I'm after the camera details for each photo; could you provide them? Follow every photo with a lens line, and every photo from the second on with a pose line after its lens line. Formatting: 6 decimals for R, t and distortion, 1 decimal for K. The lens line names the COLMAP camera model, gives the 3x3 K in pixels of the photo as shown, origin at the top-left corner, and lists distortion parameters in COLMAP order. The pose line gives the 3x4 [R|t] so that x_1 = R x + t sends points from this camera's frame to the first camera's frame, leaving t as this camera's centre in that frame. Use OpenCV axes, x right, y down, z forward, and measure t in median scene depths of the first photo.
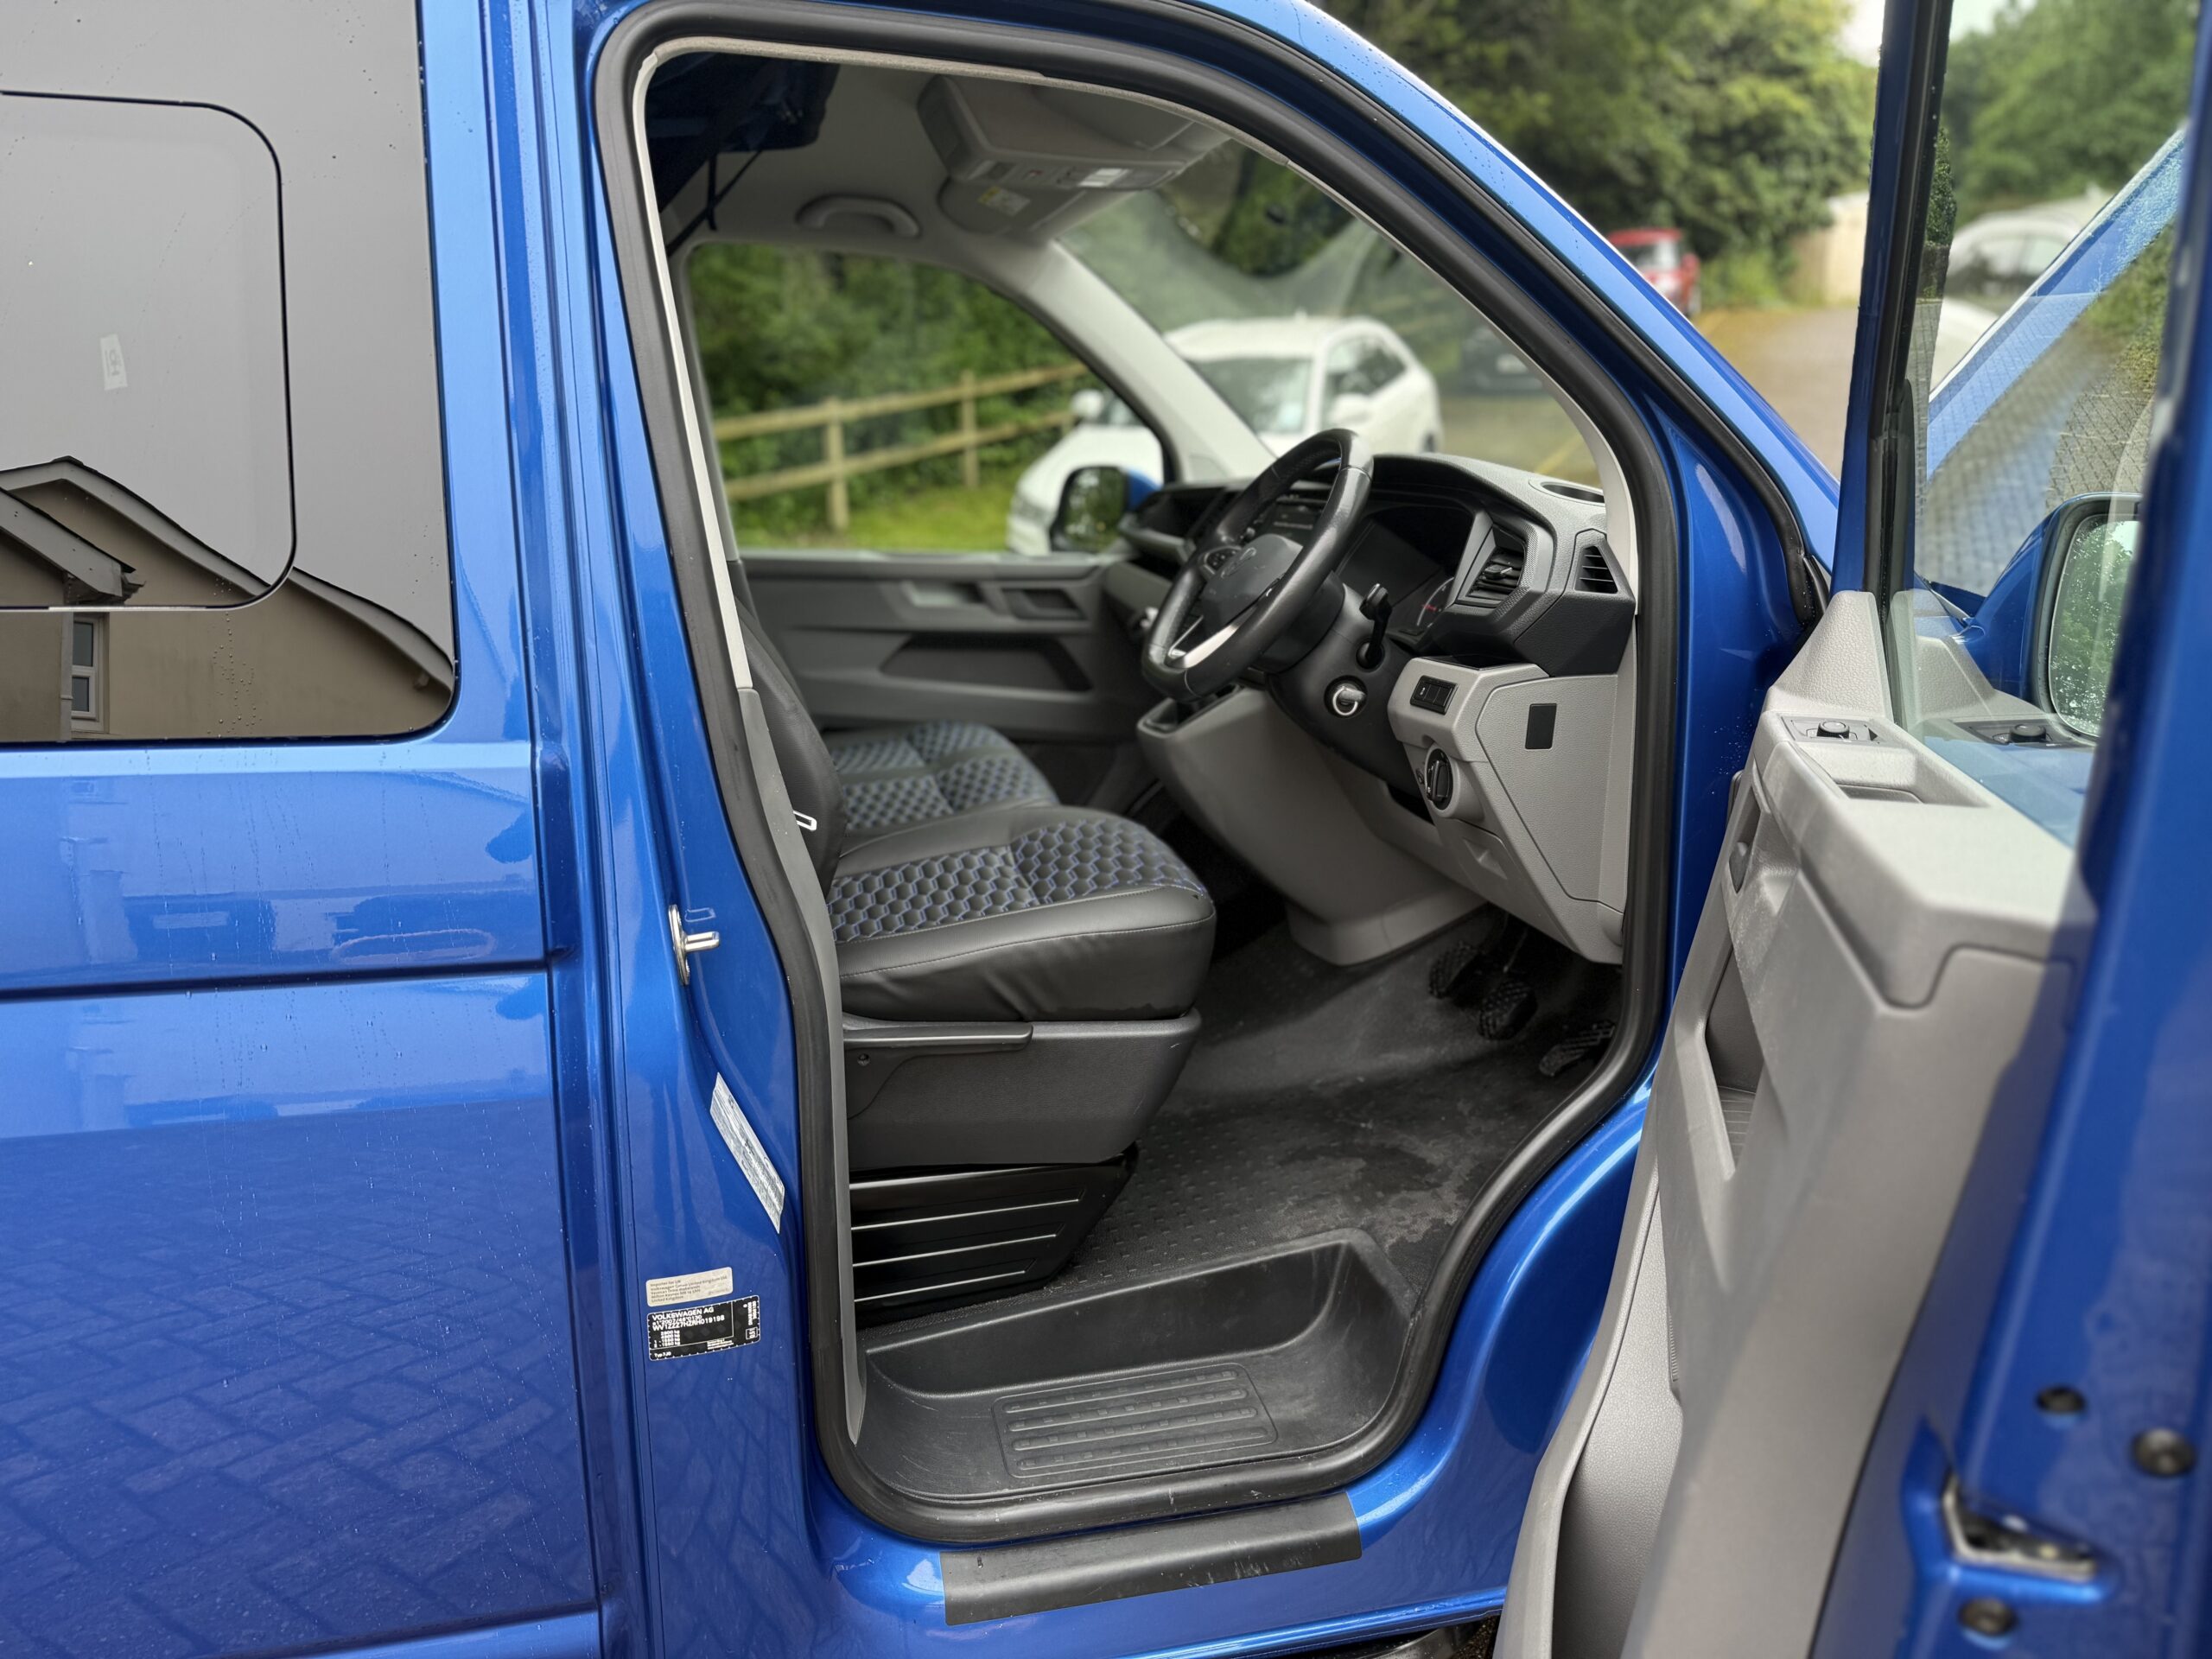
lens RADIAL K [[1564.5, 0, 1110.5], [0, 1564.5, 837.1], [0, 0, 1]] dist [0.014009, -0.017678]
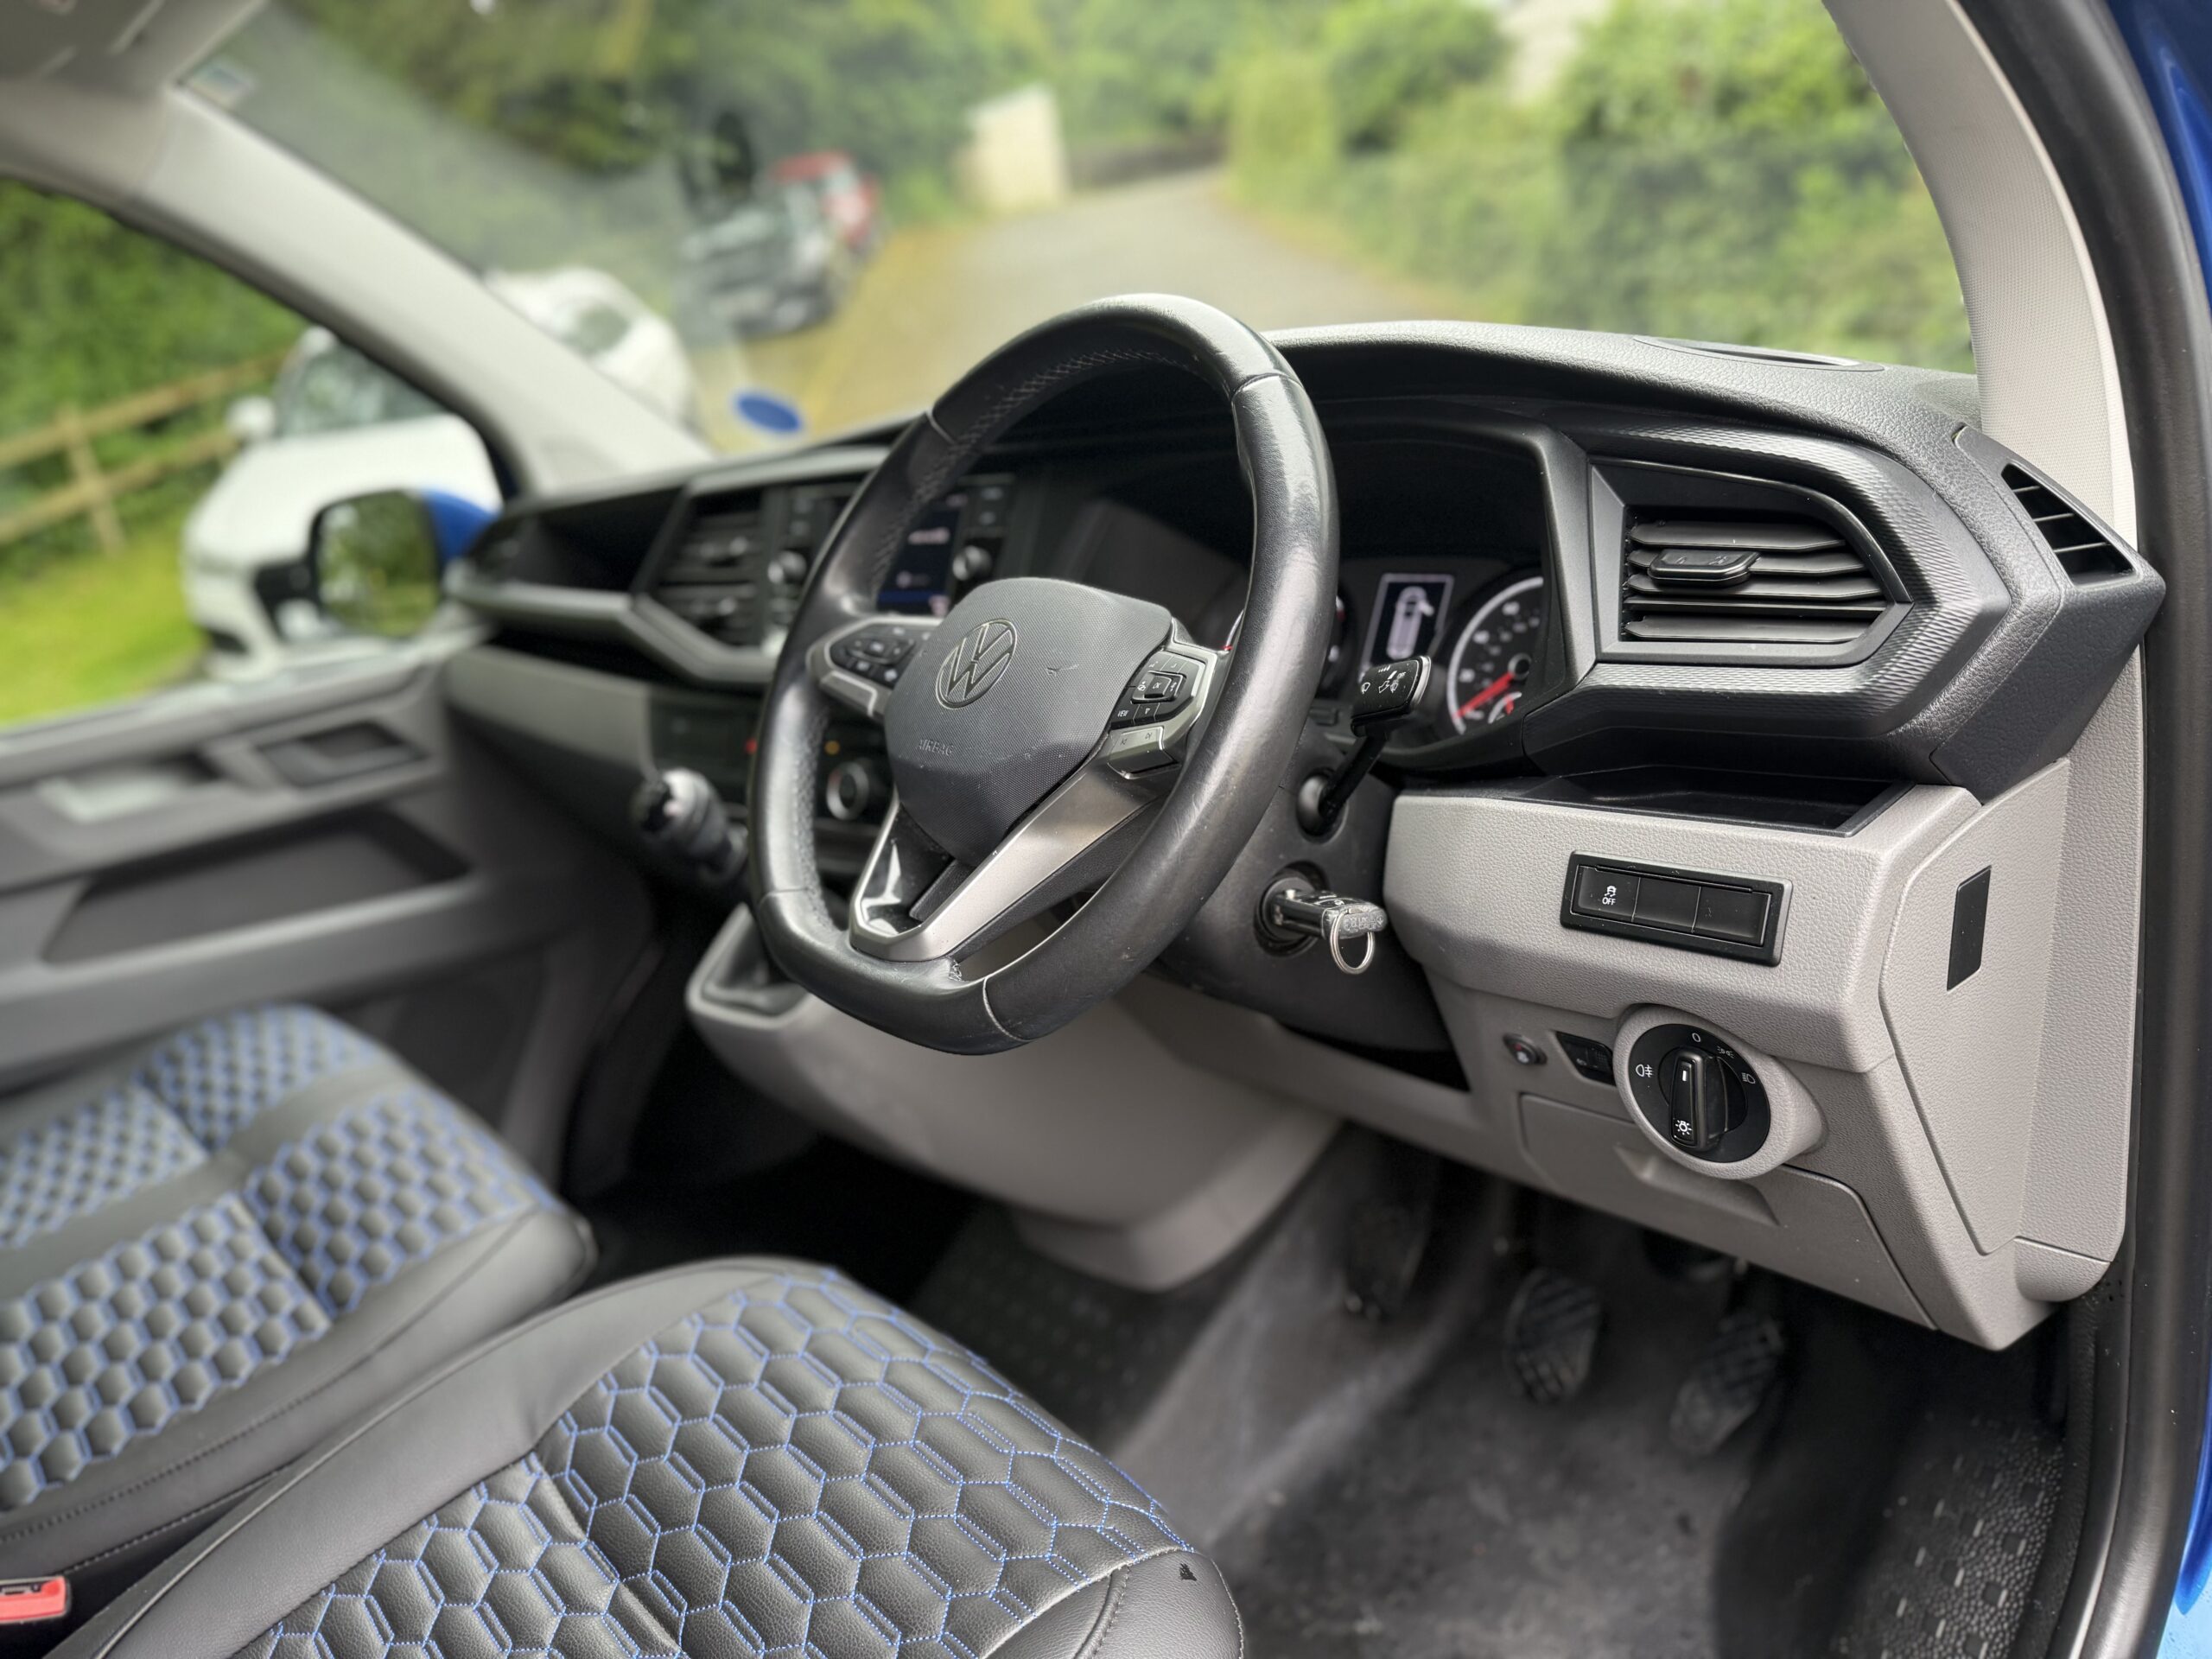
lens RADIAL K [[1564.5, 0, 1108.2], [0, 1564.5, 811.0], [0, 0, 1]] dist [0.014009, -0.017678]
pose [[0.874089, -0.266130, 0.406379, -0.037430], [0.261237, 0.962831, 0.068639, -0.097257], [-0.409541, 0.046165, 0.911123, 0.383213]]
